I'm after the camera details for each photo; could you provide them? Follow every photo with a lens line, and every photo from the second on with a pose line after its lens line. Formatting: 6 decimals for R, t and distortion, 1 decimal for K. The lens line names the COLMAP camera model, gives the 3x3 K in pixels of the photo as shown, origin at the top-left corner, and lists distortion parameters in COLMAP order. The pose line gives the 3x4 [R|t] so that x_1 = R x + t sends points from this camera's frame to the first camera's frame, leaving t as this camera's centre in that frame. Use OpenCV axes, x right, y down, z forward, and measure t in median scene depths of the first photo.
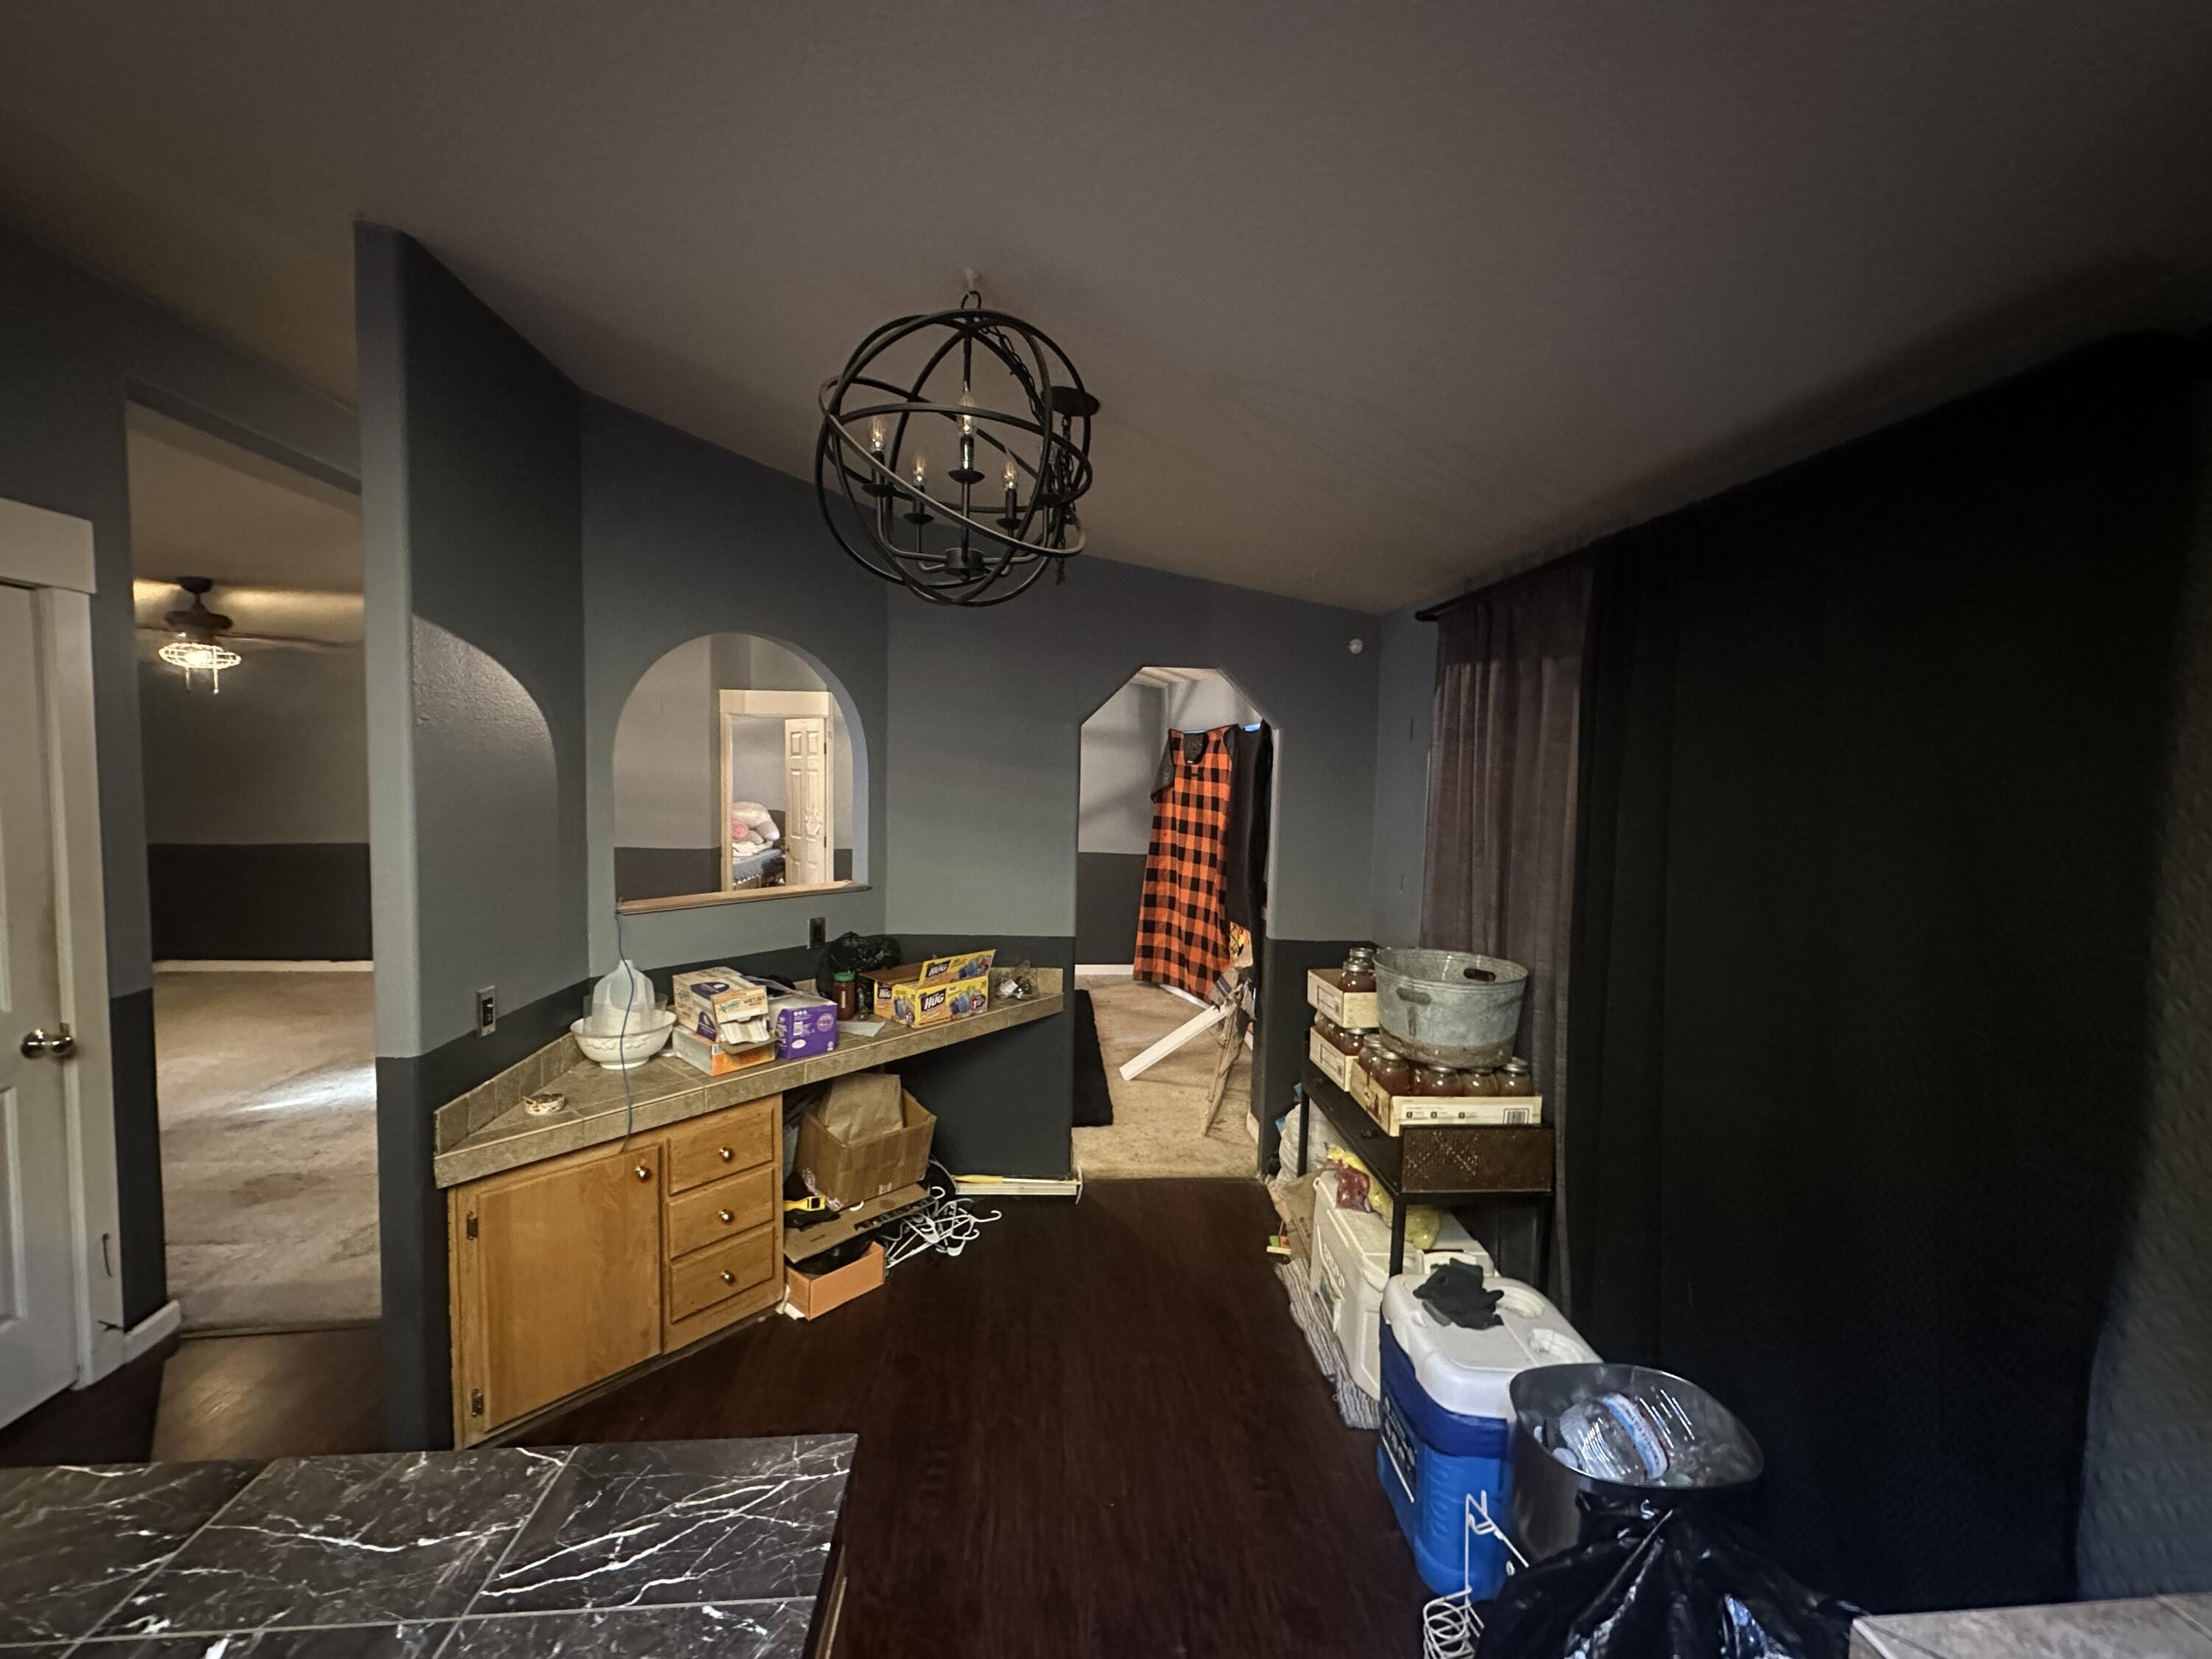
lens RADIAL K [[879.1, 0, 1107.6], [0, 879.1, 826.7], [0, 0, 1]] dist [-0.002712, 0.000385]
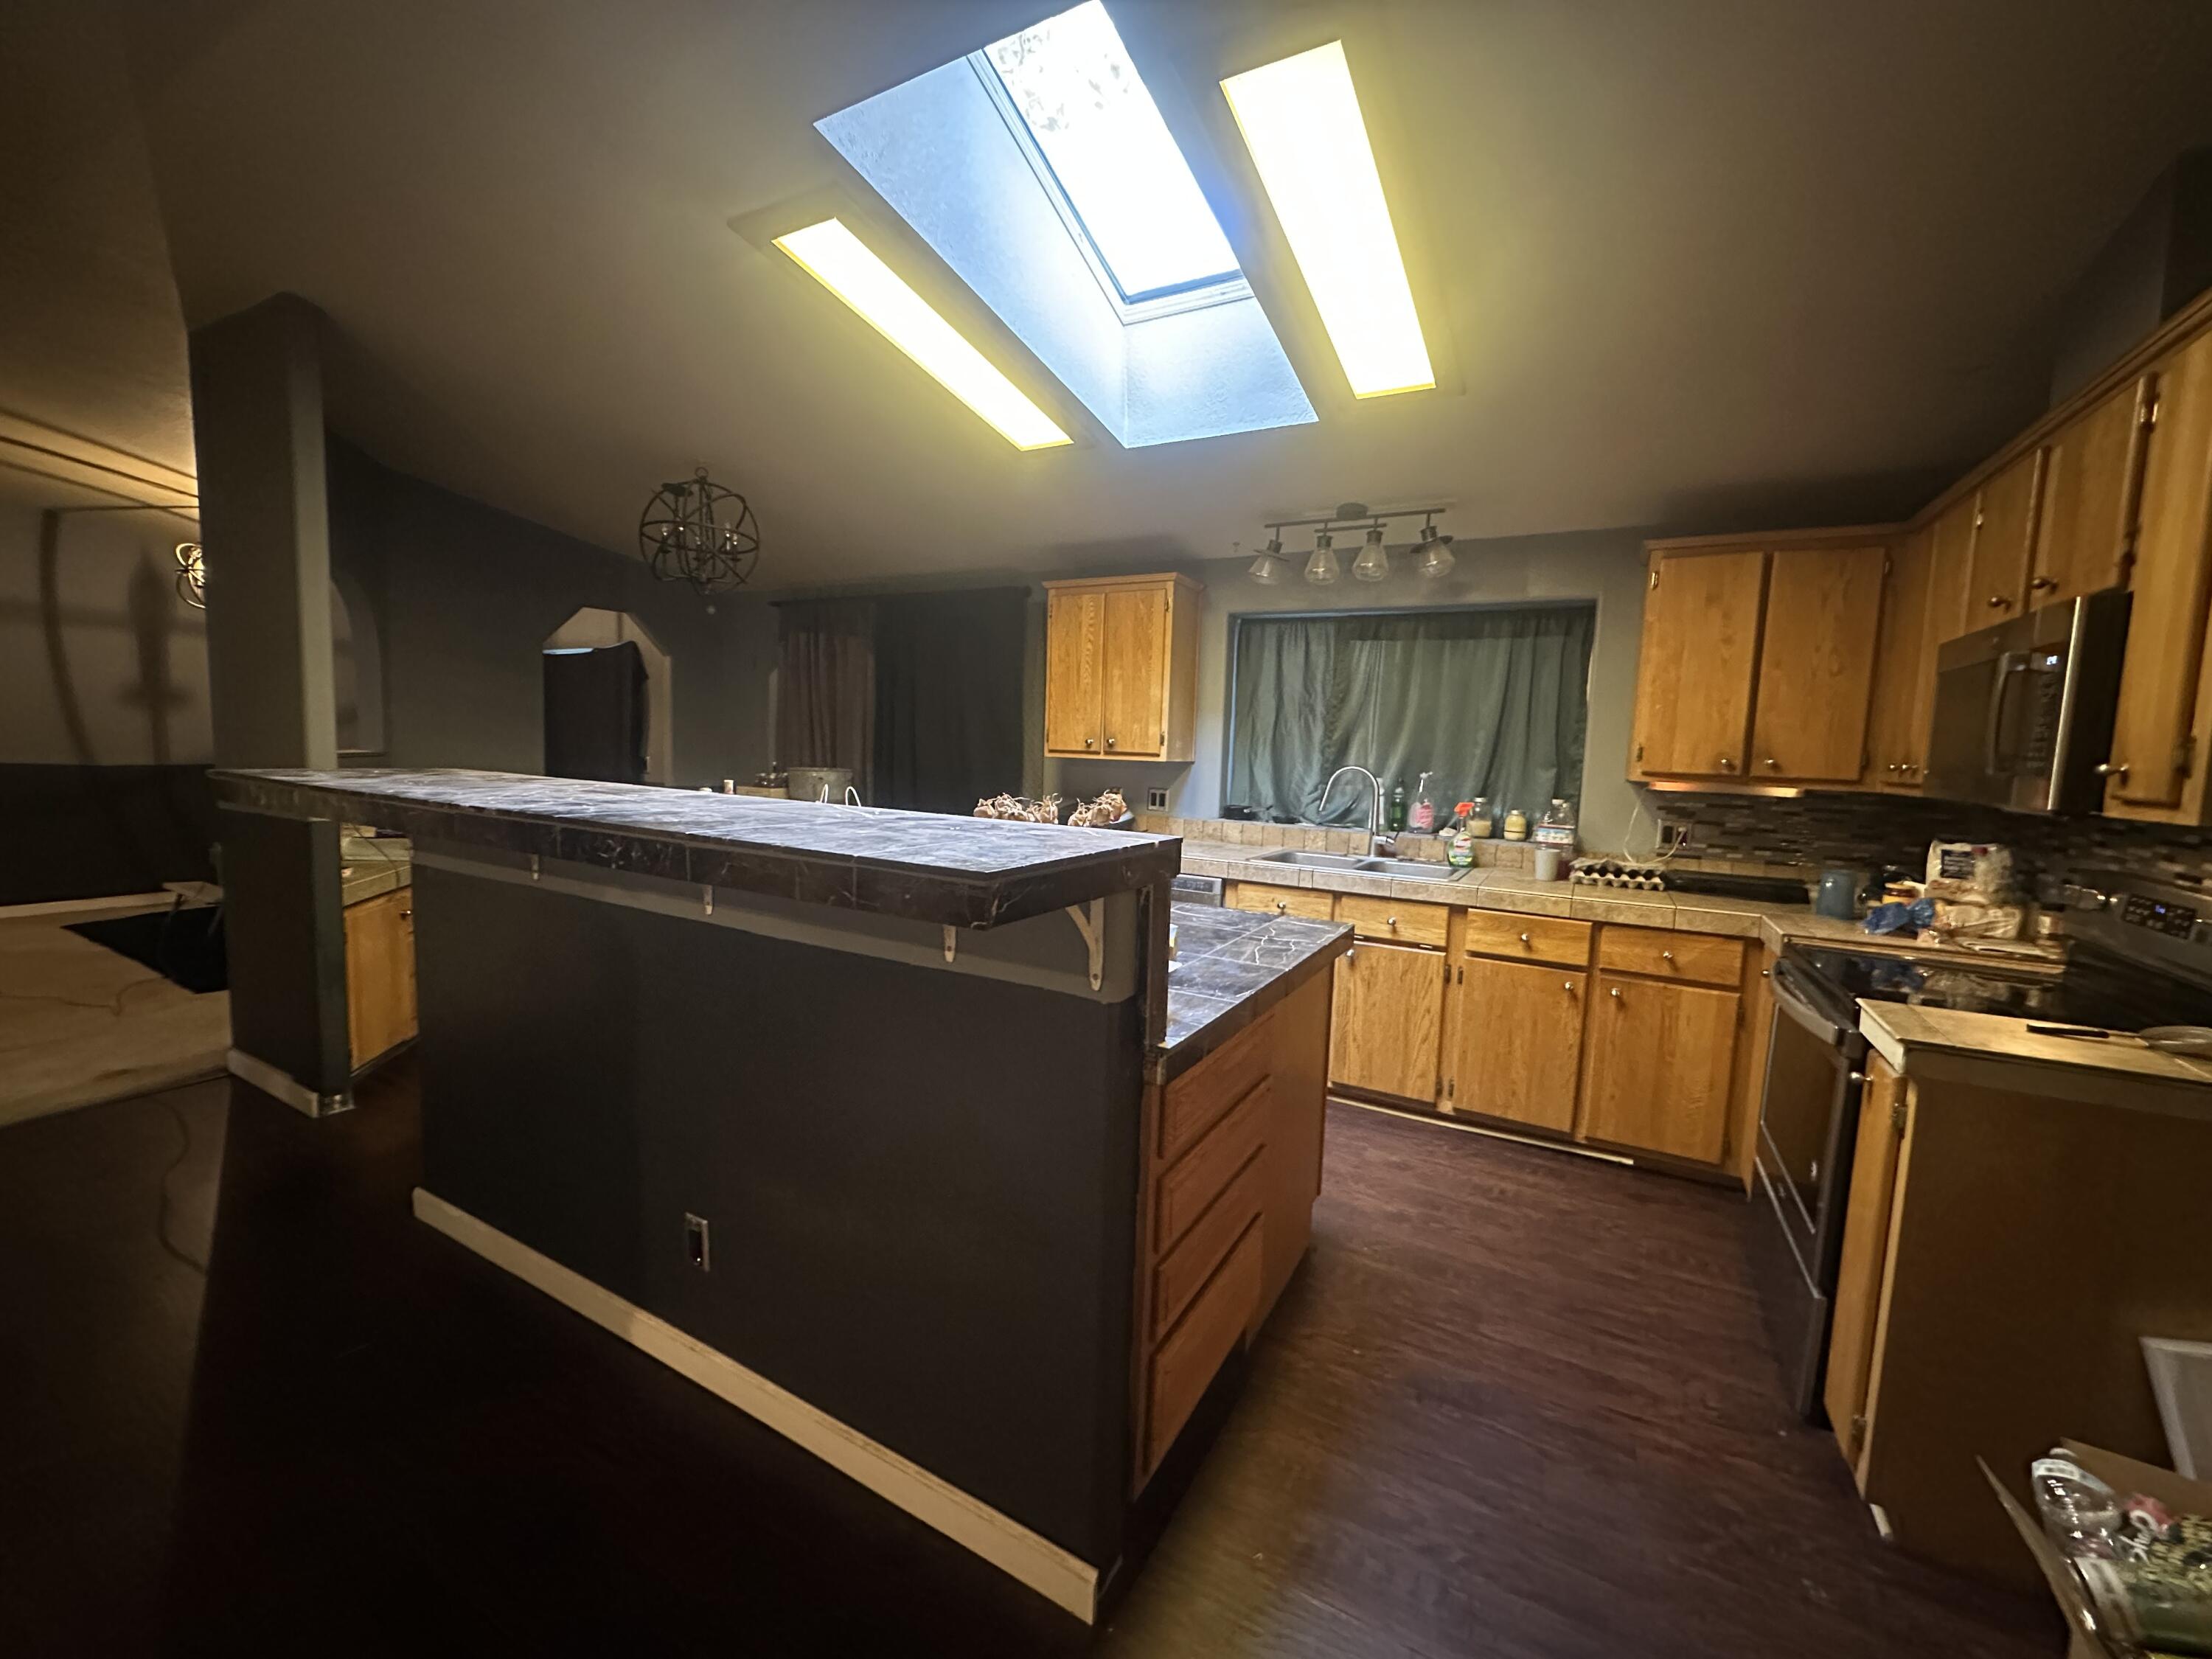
lens RADIAL K [[879.1, 0, 1106.1], [0, 879.1, 829.4], [0, 0, 1]] dist [-0.002712, 0.000385]
pose [[0.561341, -0.082570, 0.823455, -0.405060], [0.029421, 0.996372, 0.079852, 0.057918], [-0.827061, -0.020597, 0.561734, -0.330464]]
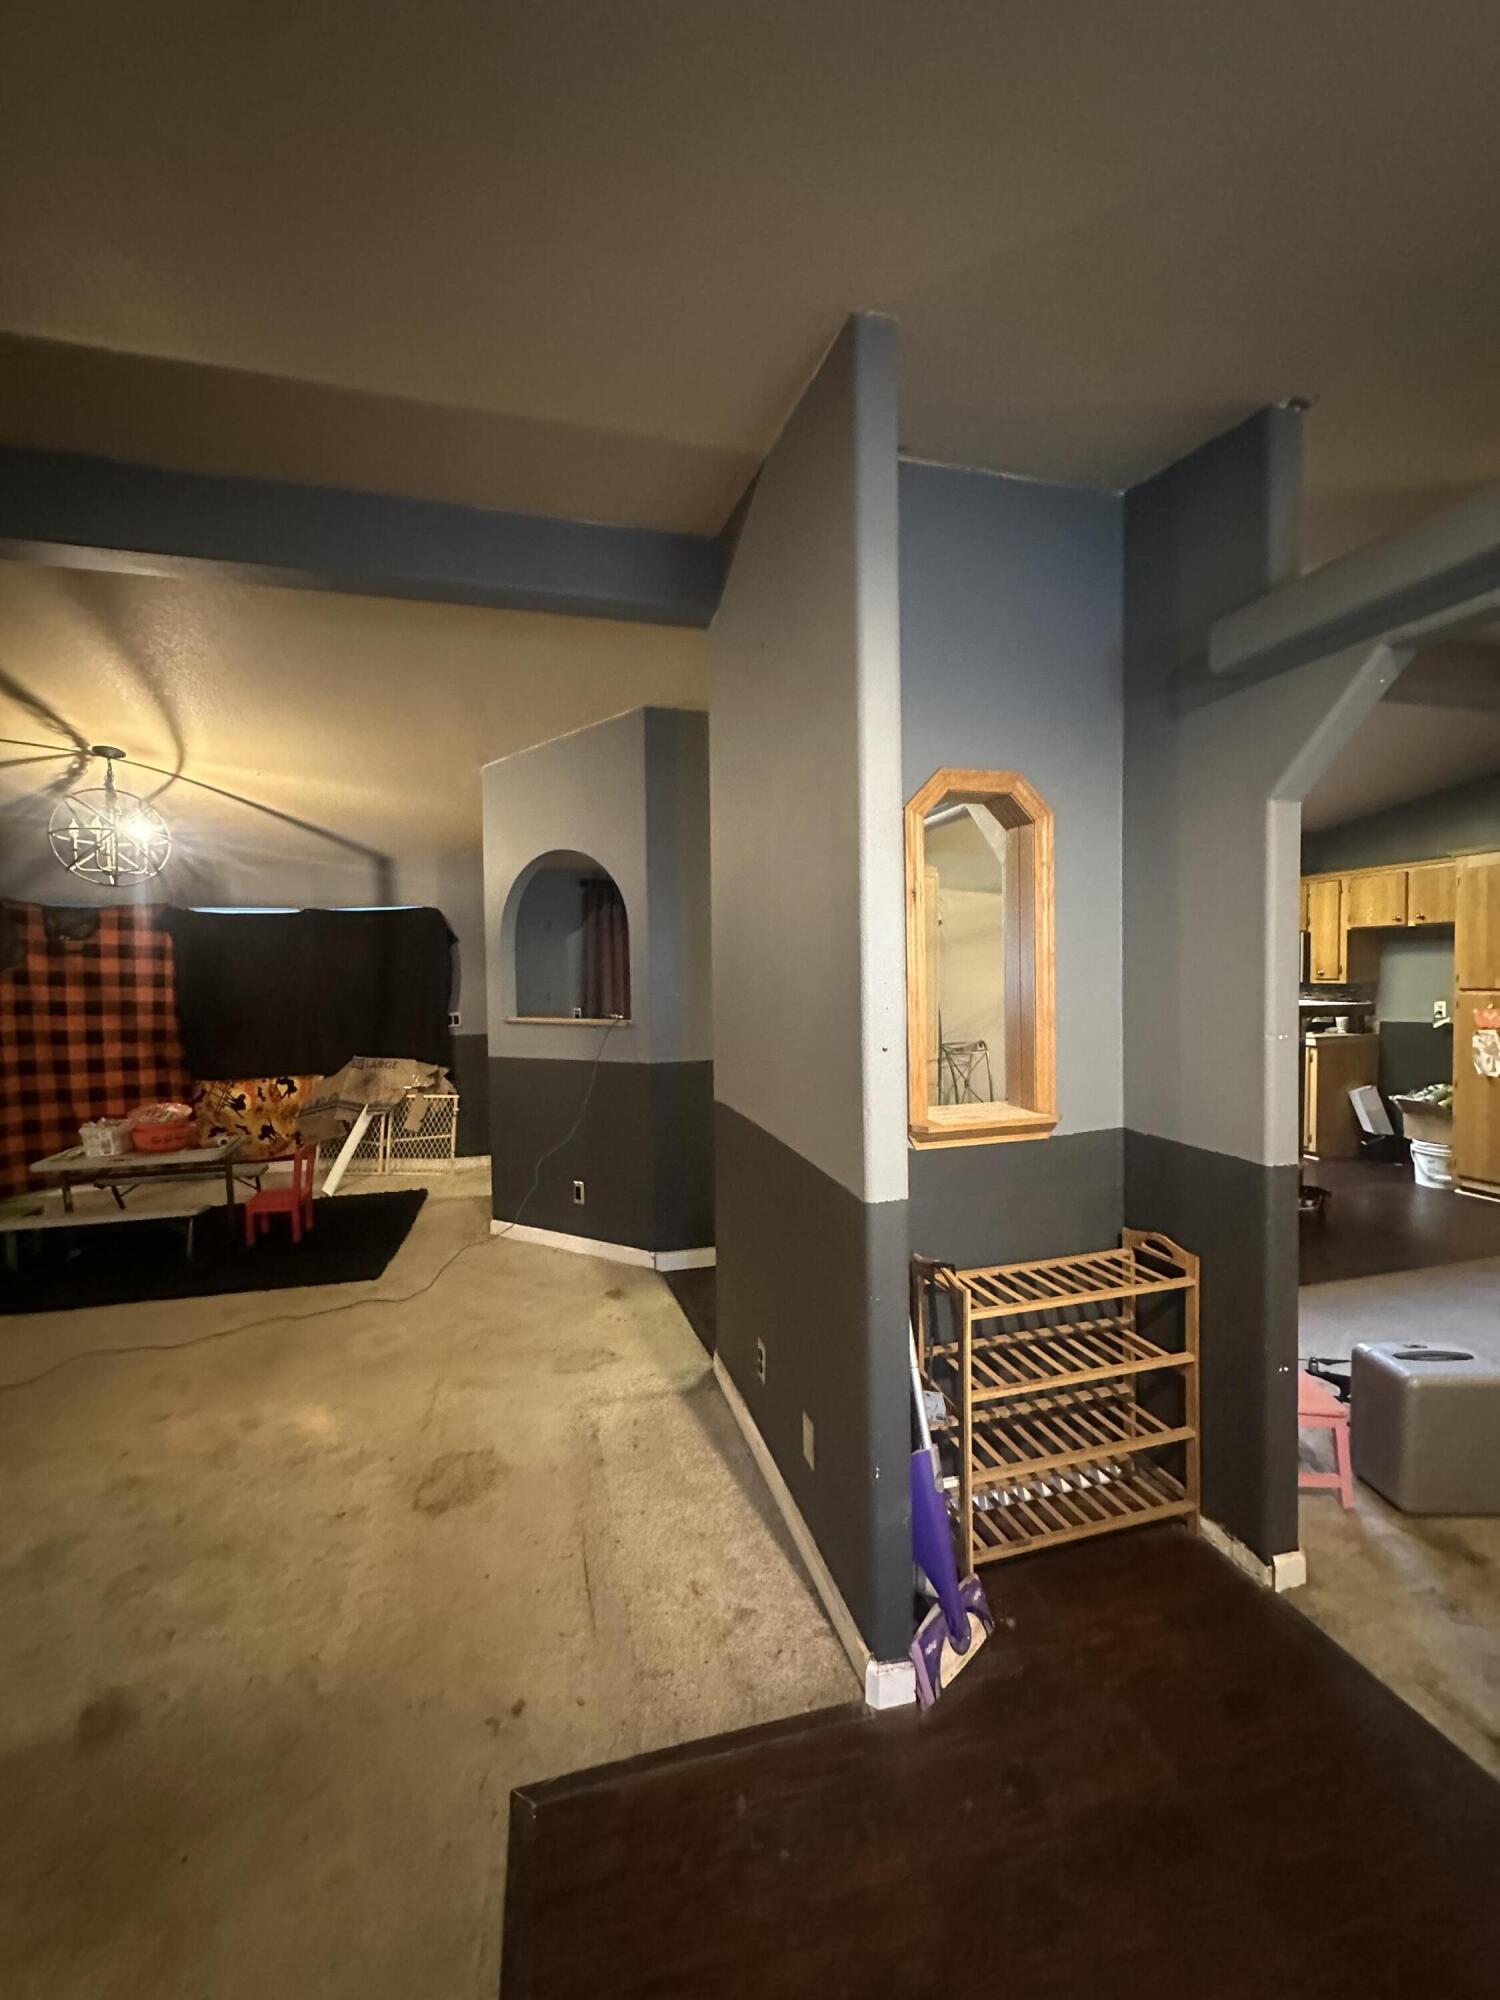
lens RADIAL K [[794.8, 0, 753.0], [0, 794.8, 1000.0], [0, 0, 1]] dist [-0.002712, 0.000385]
pose [[-0.182550, -0.056340, 0.981581, -0.894084], [0.069982, 0.995080, 0.070129, -0.016448], [-0.980703, 0.081495, -0.177709, 0.455502]]
